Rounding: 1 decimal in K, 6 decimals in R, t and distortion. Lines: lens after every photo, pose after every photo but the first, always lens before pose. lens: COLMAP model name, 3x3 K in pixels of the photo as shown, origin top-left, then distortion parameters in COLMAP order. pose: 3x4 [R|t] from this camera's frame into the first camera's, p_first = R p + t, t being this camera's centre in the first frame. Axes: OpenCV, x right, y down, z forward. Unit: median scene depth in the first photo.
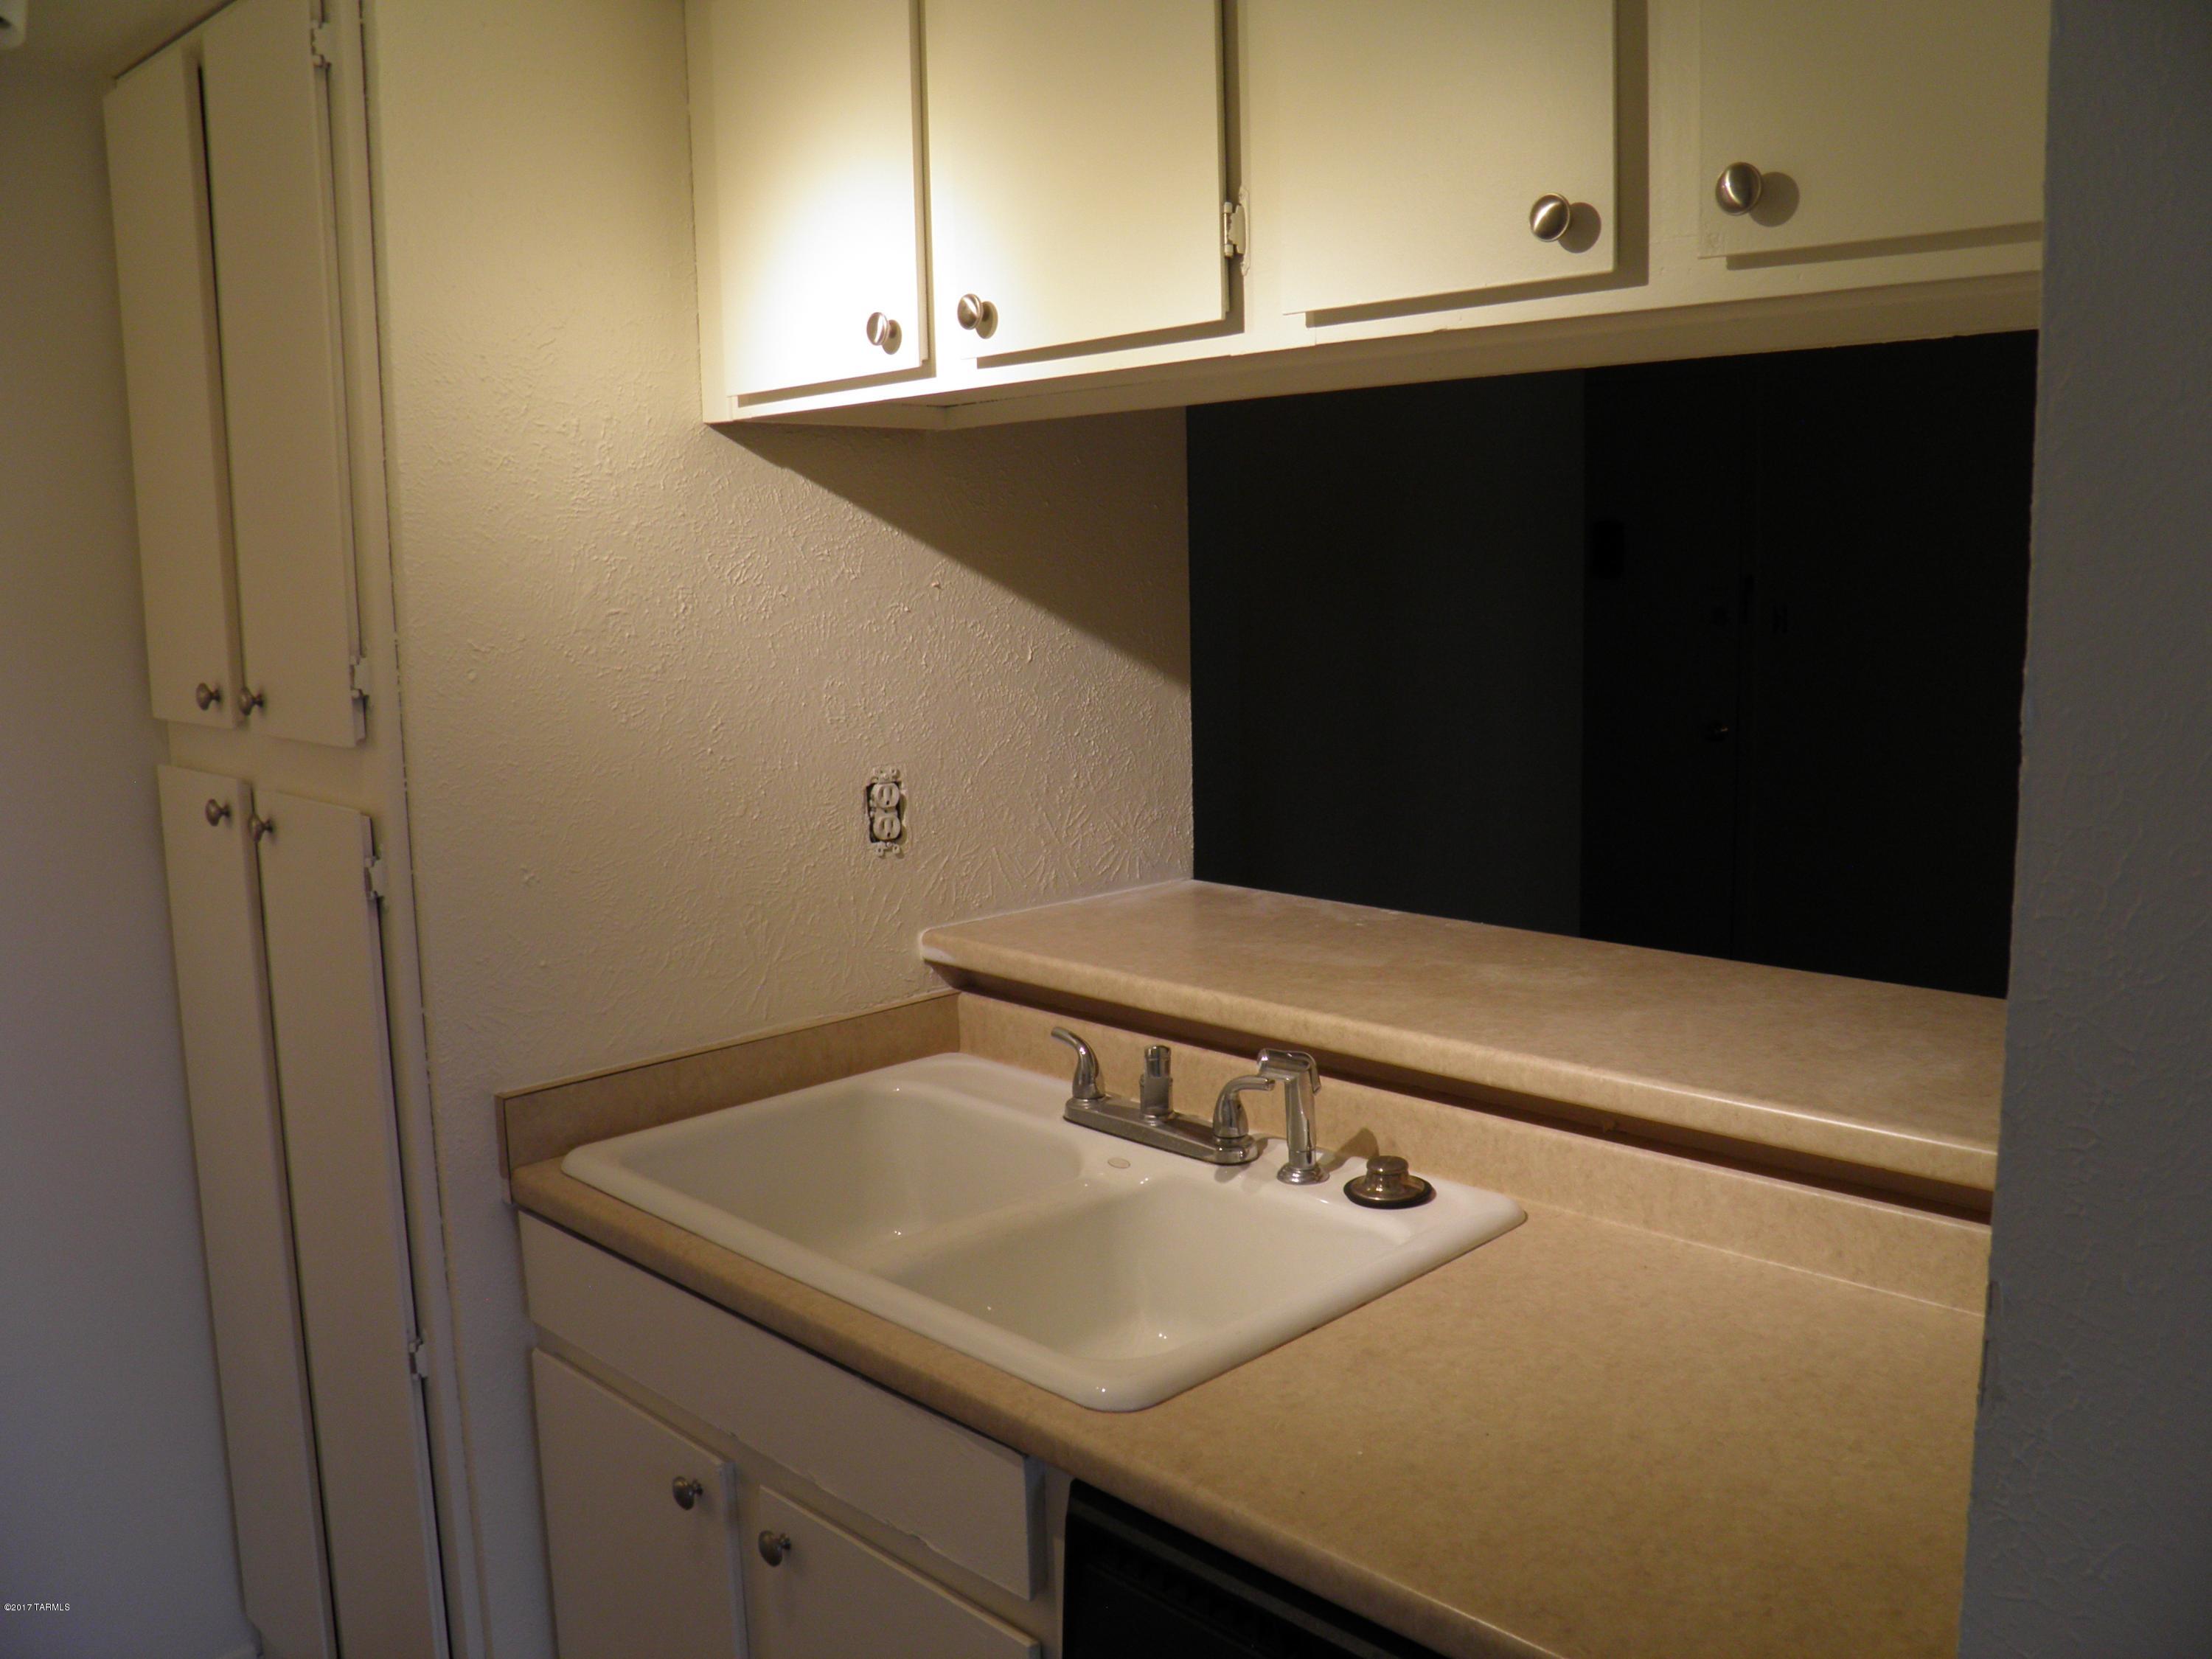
lens RADIAL K [[1817.6, 0, 1108.9], [0, 1817.6, 825.7], [0, 0, 1]] dist [-0.121849, 0.069504]
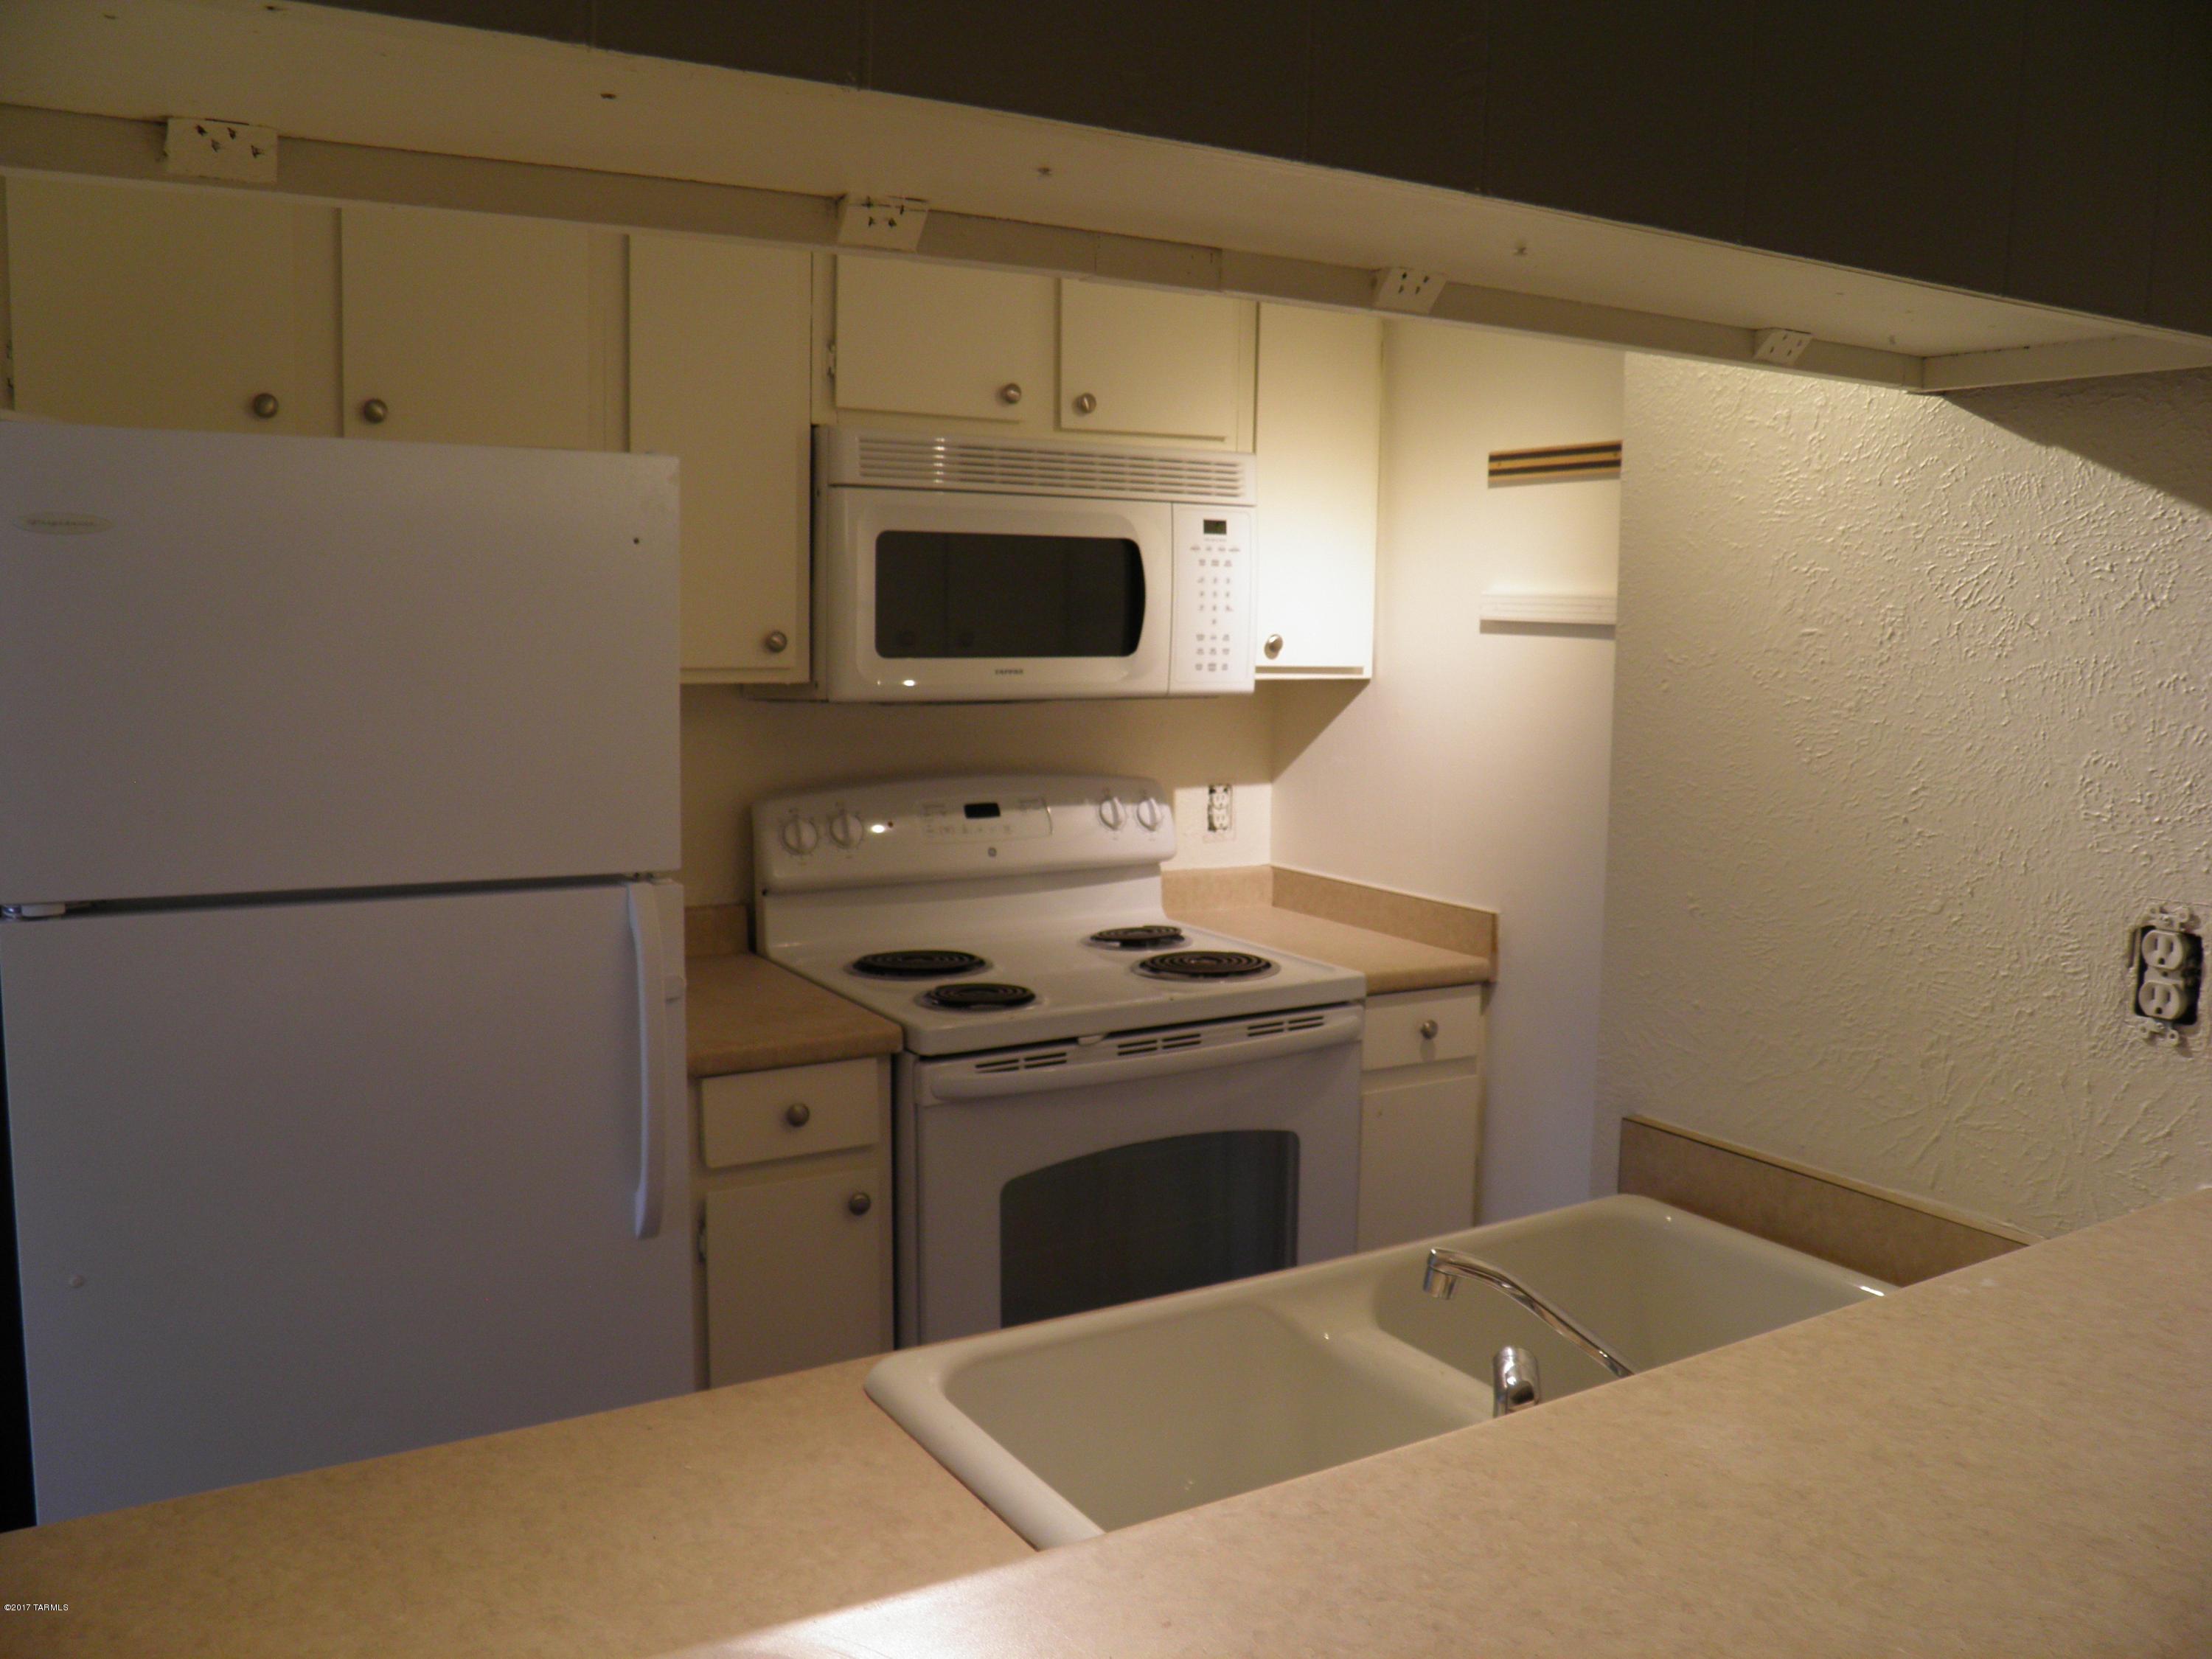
lens RADIAL K [[1817.6, 0, 1097.9], [0, 1817.6, 826.0], [0, 0, 1]] dist [-0.121849, 0.069504]
pose [[-0.226706, 0.136292, -0.964380, 0.622645], [-0.148733, 0.973703, 0.172573, -0.123630], [0.962540, 0.182559, -0.200473, 0.851444]]
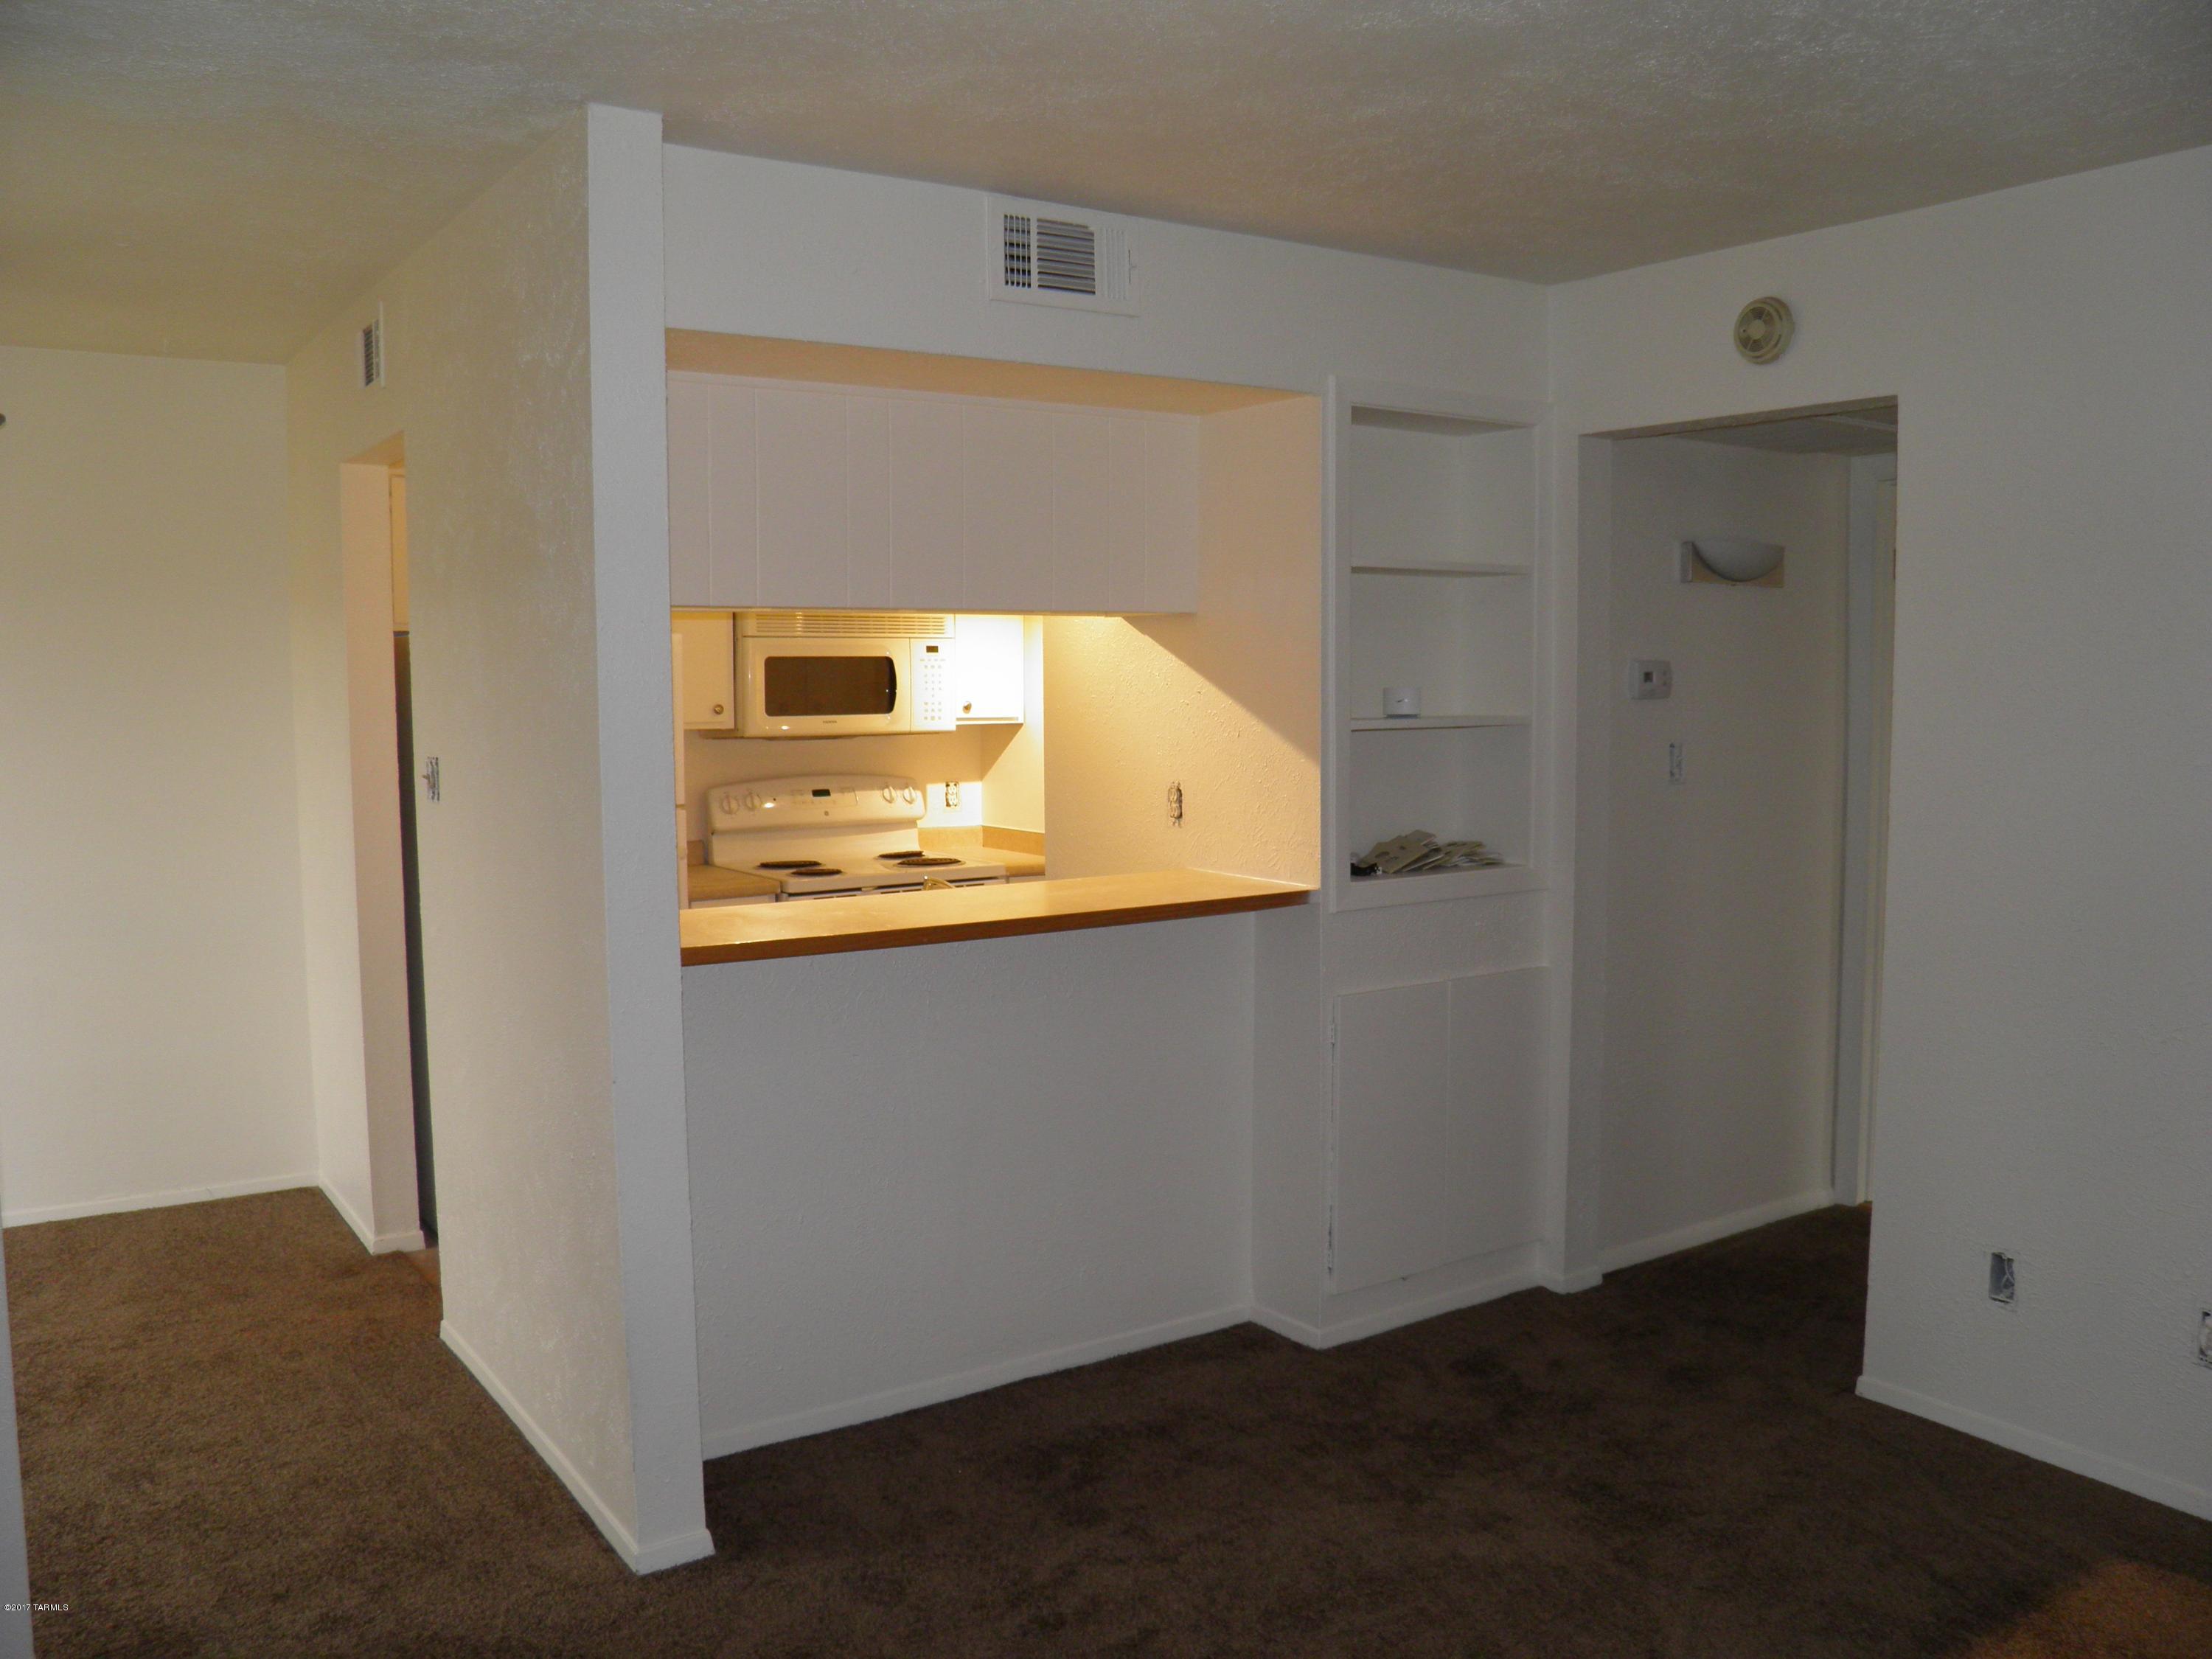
lens RADIAL K [[1817.6, 0, 1054.8], [0, 1817.6, 881.6], [0, 0, 1]] dist [-0.121849, 0.069504]
pose [[-0.201950, 0.132790, -0.970352, 2.078463], [-0.131227, 0.978163, 0.161170, -0.255428], [0.970565, 0.159885, -0.180114, 1.407315]]
